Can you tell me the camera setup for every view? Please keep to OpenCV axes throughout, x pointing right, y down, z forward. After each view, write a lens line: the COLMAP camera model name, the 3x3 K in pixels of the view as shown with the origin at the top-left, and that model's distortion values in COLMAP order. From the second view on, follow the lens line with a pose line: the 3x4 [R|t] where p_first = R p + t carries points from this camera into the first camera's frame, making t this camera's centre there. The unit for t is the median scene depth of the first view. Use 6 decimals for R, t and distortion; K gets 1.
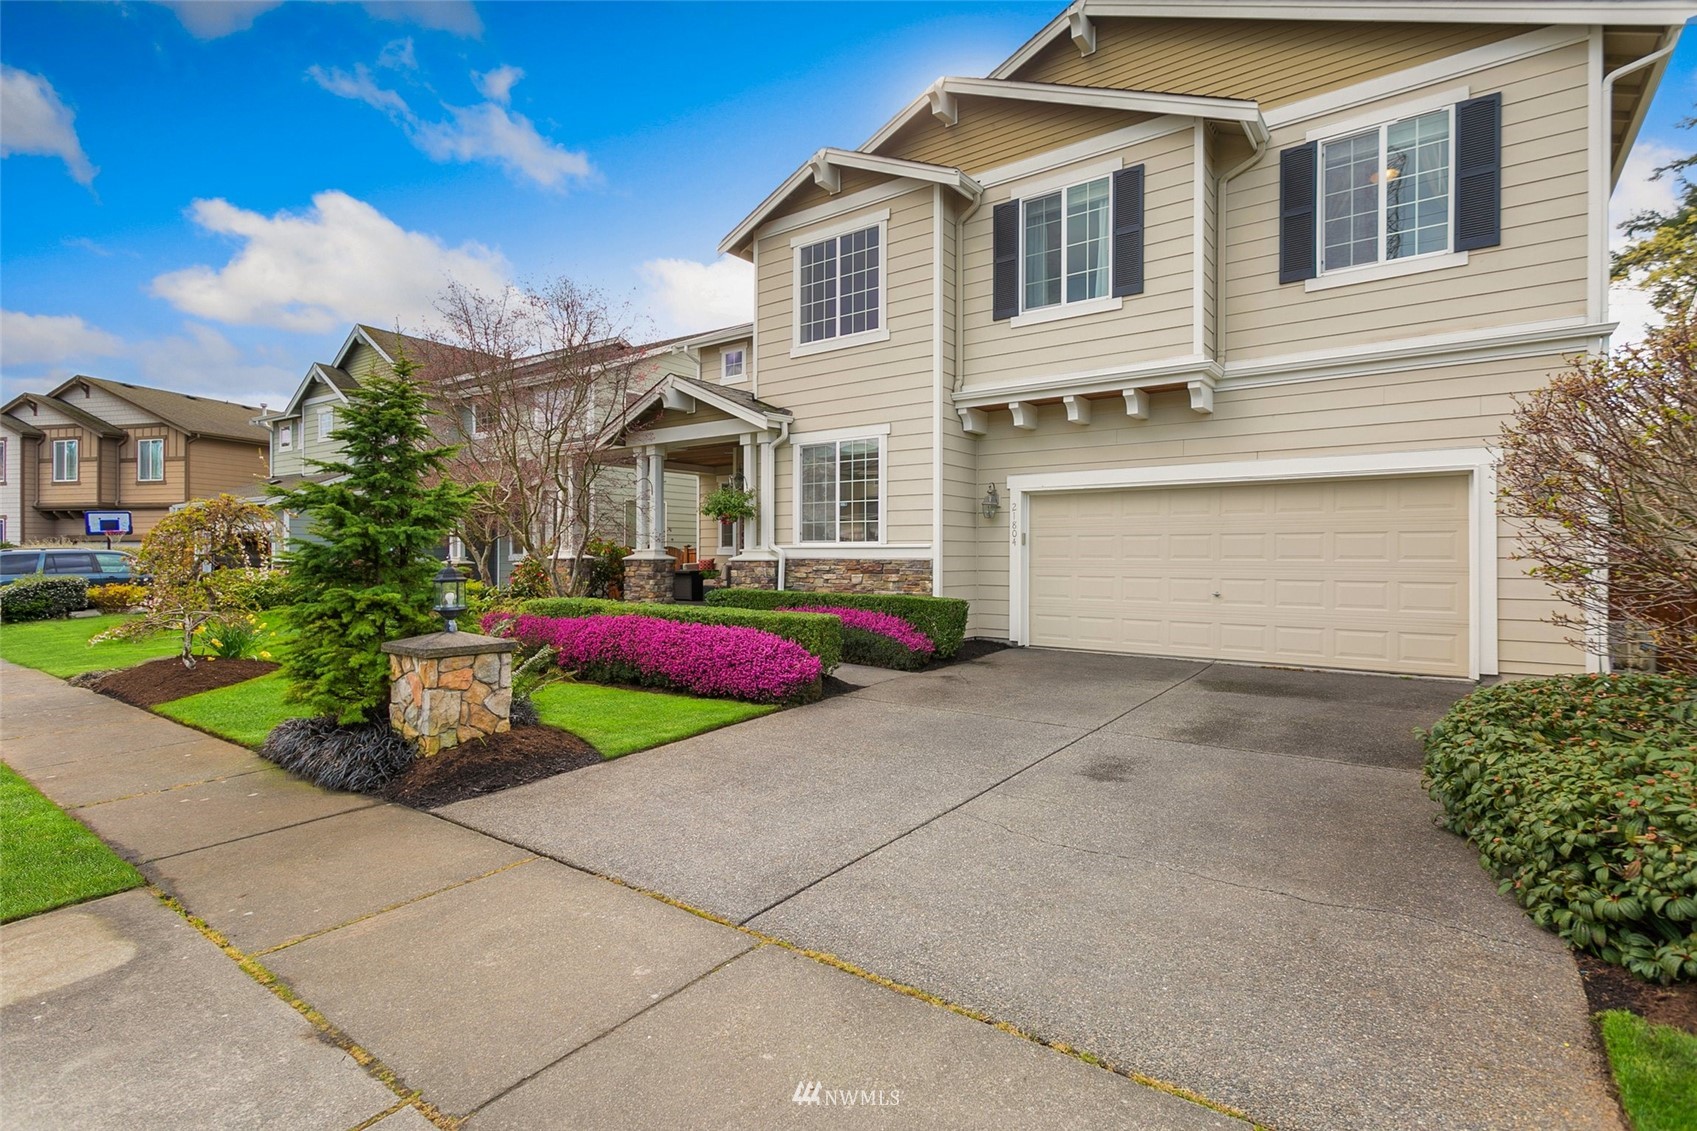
lens RADIAL K [[813.8, 0, 849.5], [0, 813.8, 550.8], [0, 0, 1]] dist [0.002384, 0.000376]
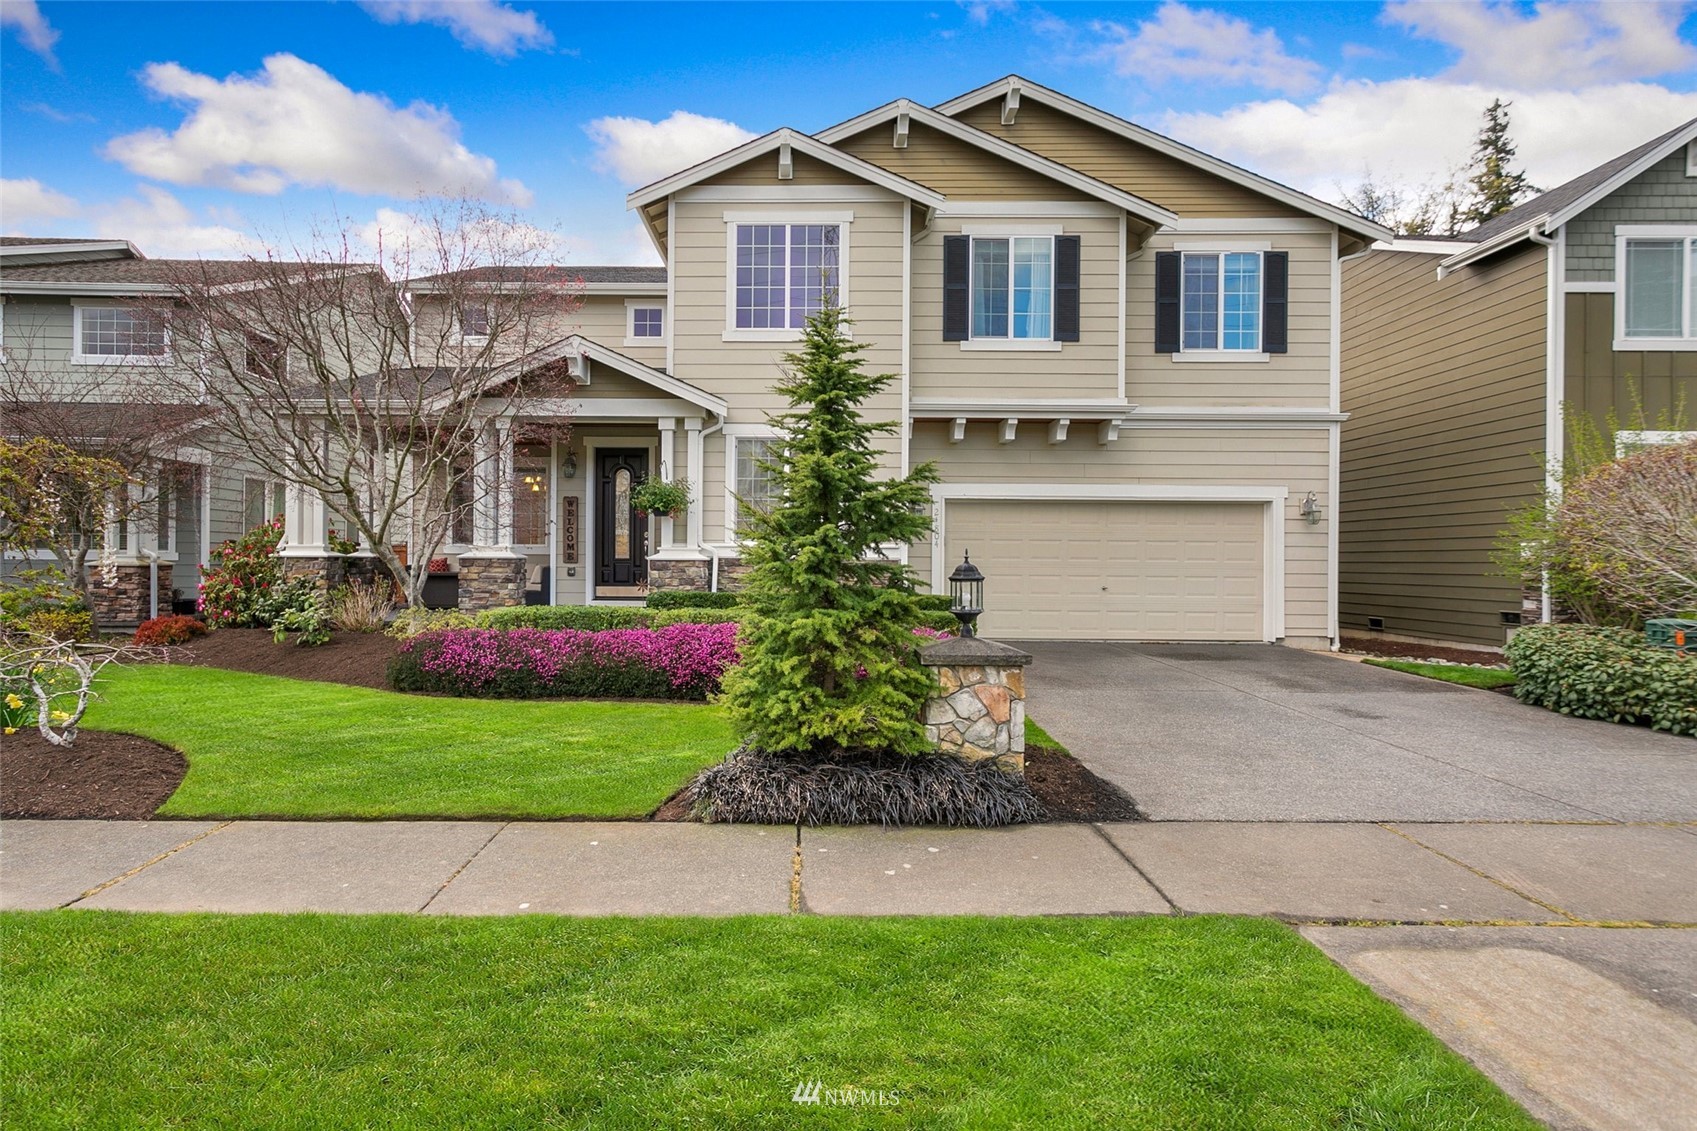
lens RADIAL K [[808.9, 0, 875.5], [0, 808.9, 560.7], [0, 0, 1]] dist [-0.000982, 0.000452]
pose [[0.812397, 0.004493, 0.583088, -0.537808], [-0.009571, 0.999938, 0.005629, 0.006660], [-0.583026, -0.010154, 0.812390, 0.173595]]
